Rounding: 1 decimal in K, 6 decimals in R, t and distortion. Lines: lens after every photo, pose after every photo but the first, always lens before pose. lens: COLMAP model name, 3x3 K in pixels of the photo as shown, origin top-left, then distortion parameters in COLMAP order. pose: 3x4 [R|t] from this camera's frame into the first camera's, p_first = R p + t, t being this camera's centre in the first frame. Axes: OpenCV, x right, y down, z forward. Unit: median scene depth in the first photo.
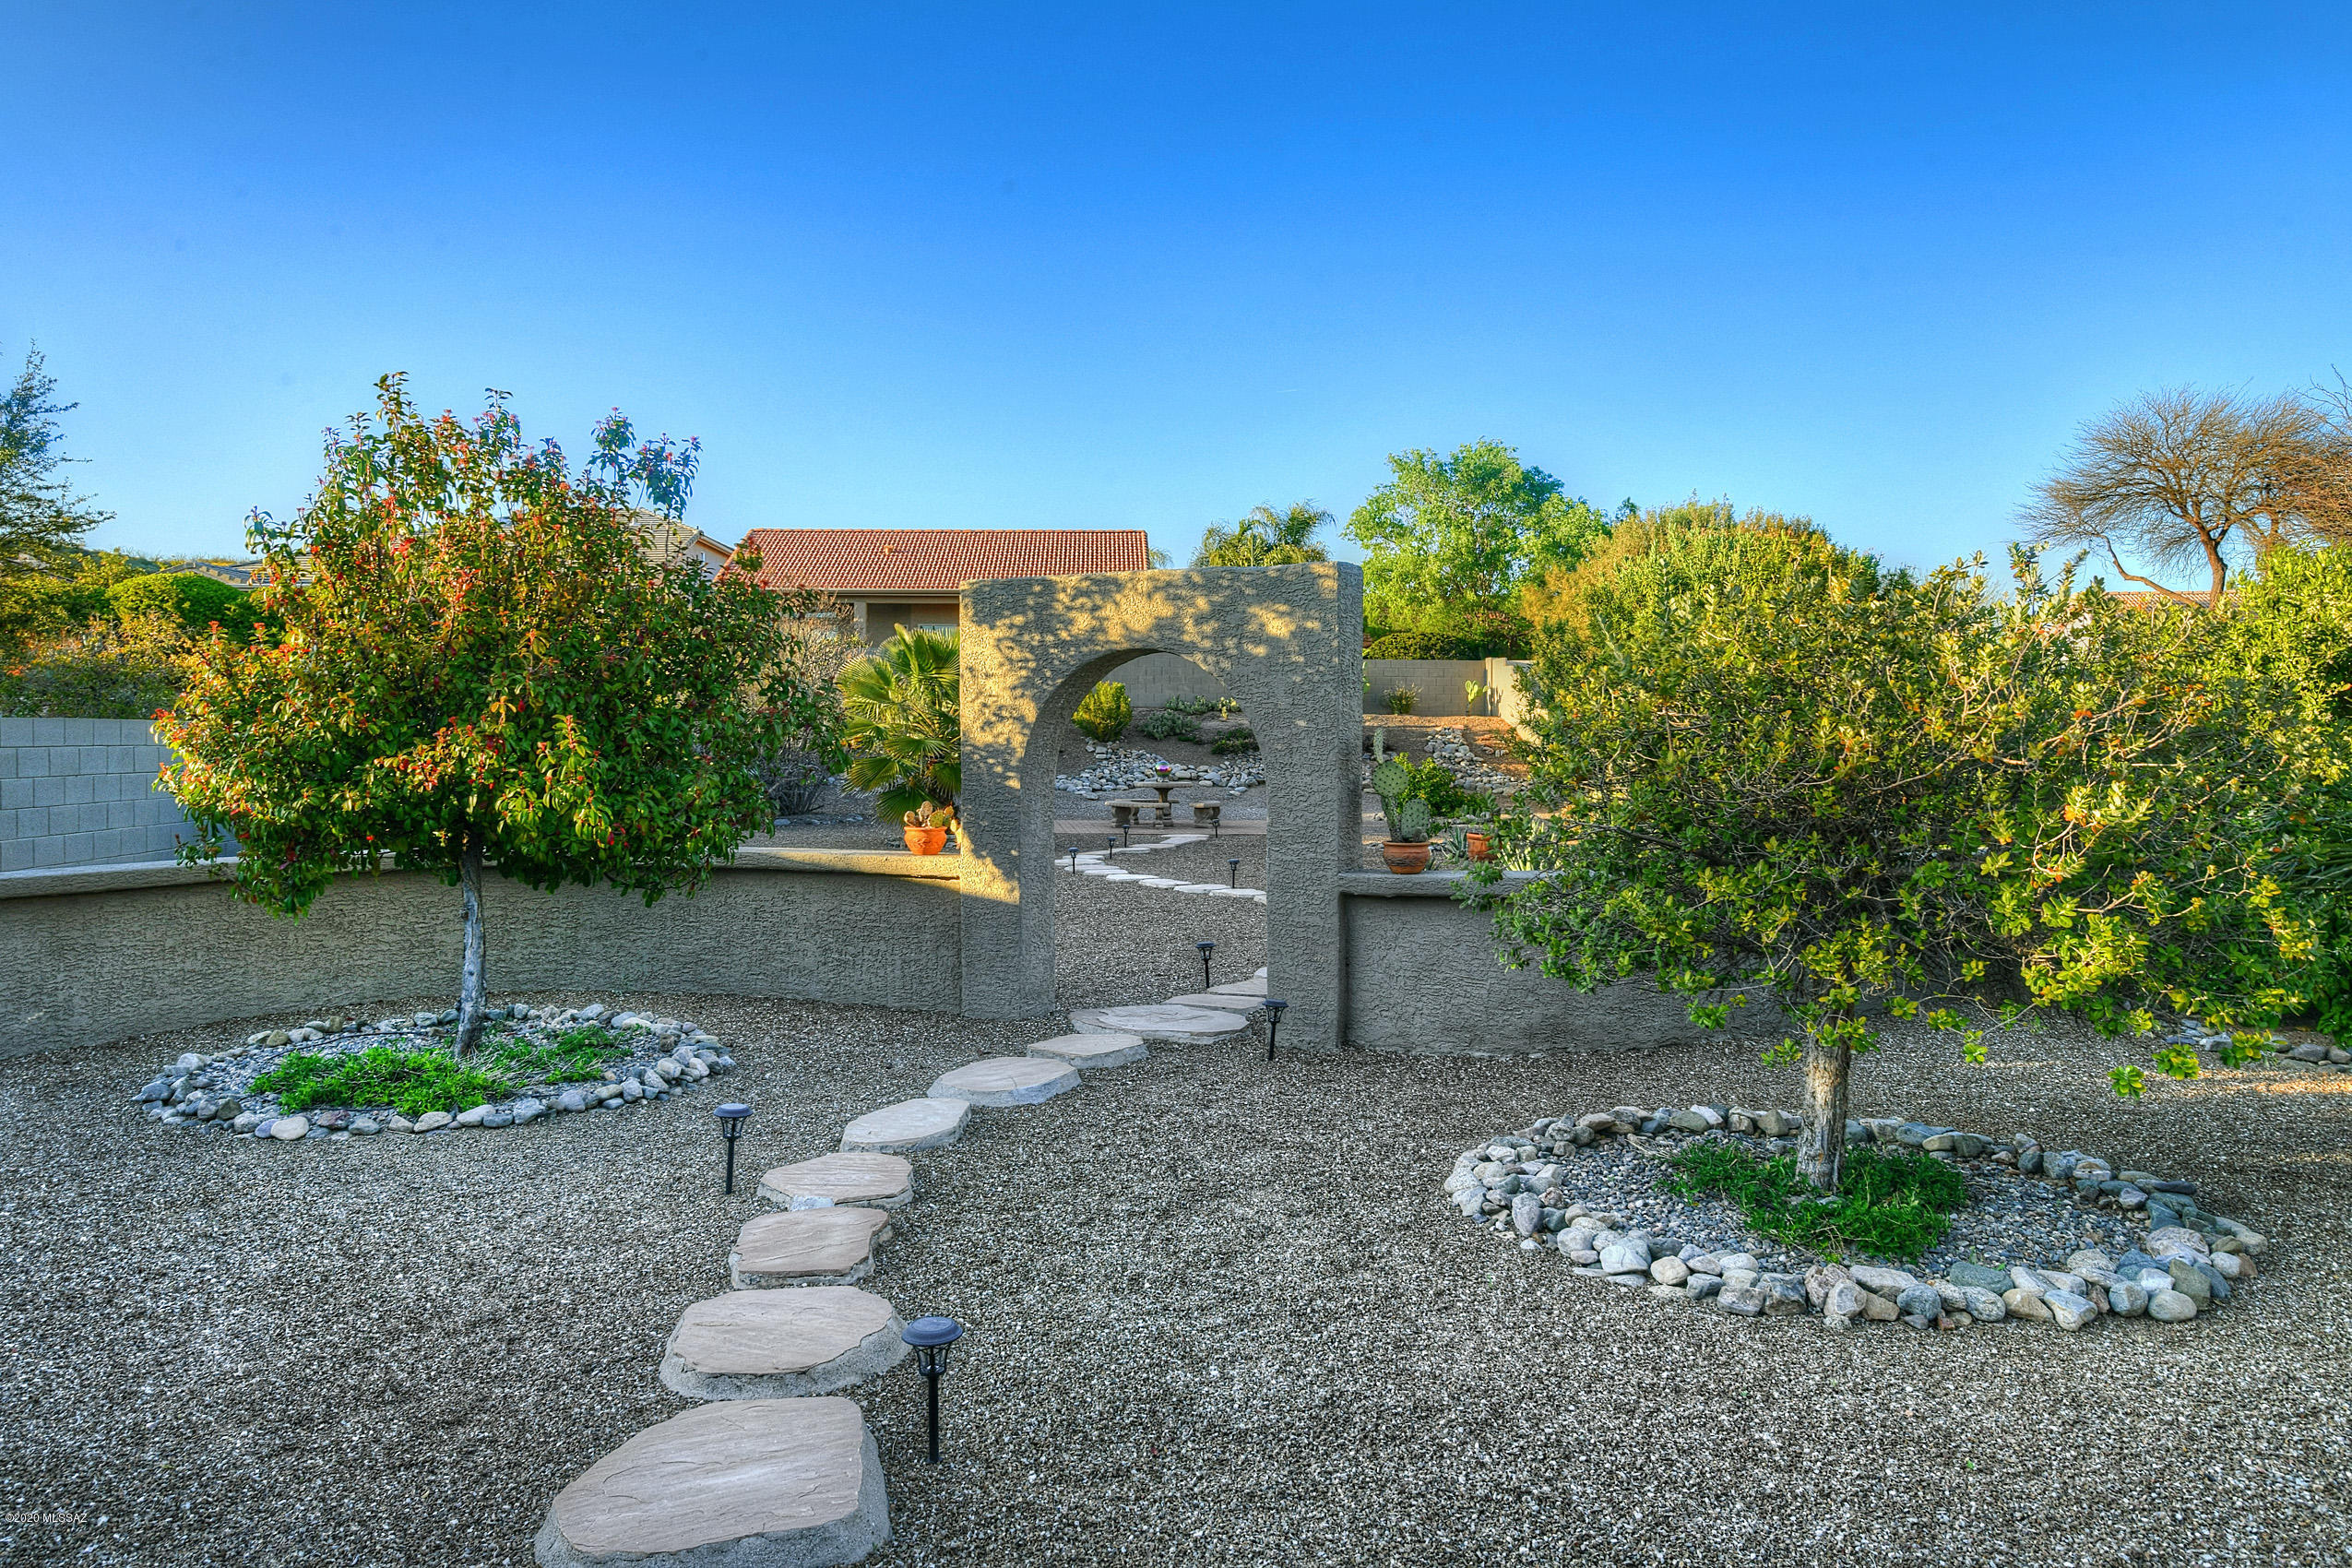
lens RADIAL K [[1663.7, 0, 1174.9], [0, 1663.7, 768.2], [0, 0, 1]] dist [0.006276, -0.005349]
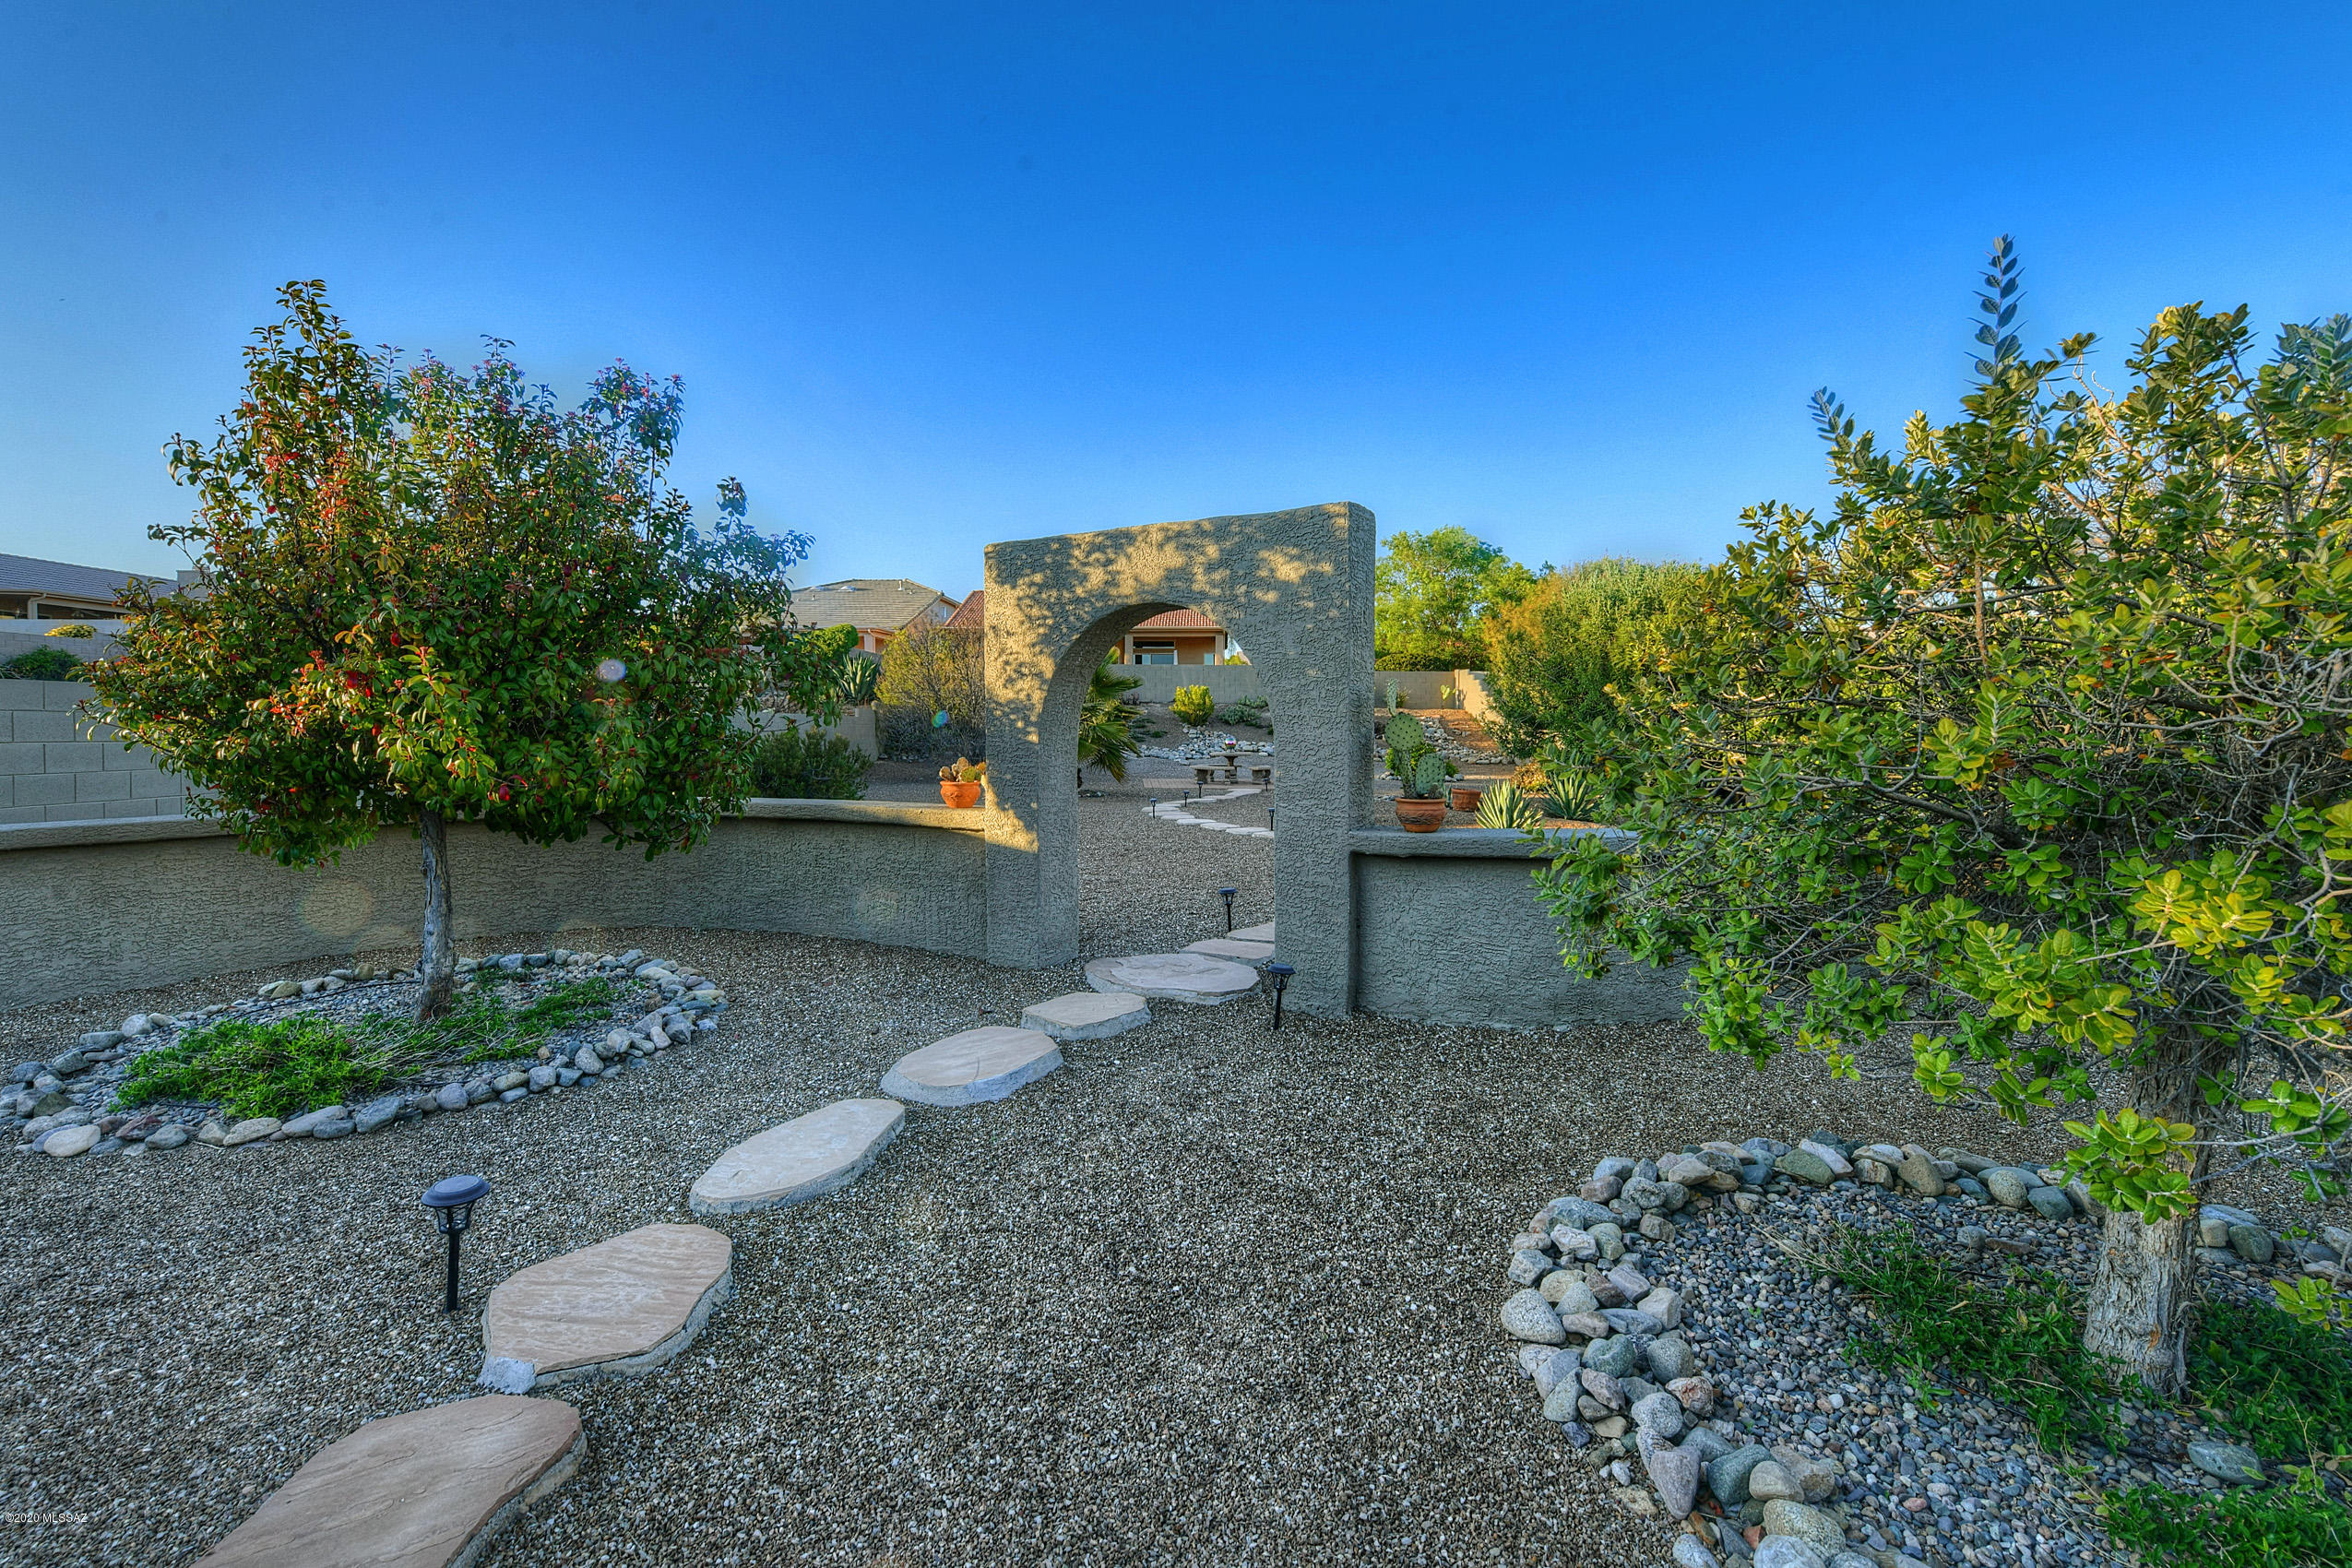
lens RADIAL K [[1041.1, 0, 1226.8], [0, 1041.1, 789.3], [0, 0, 1]] dist [-0.009513, 0.000026]
pose [[0.999713, 0.003146, -0.023748, 0.042578], [-0.002184, 0.999180, 0.040441, 0.016025], [0.023856, -0.040378, 0.998900, 0.410543]]
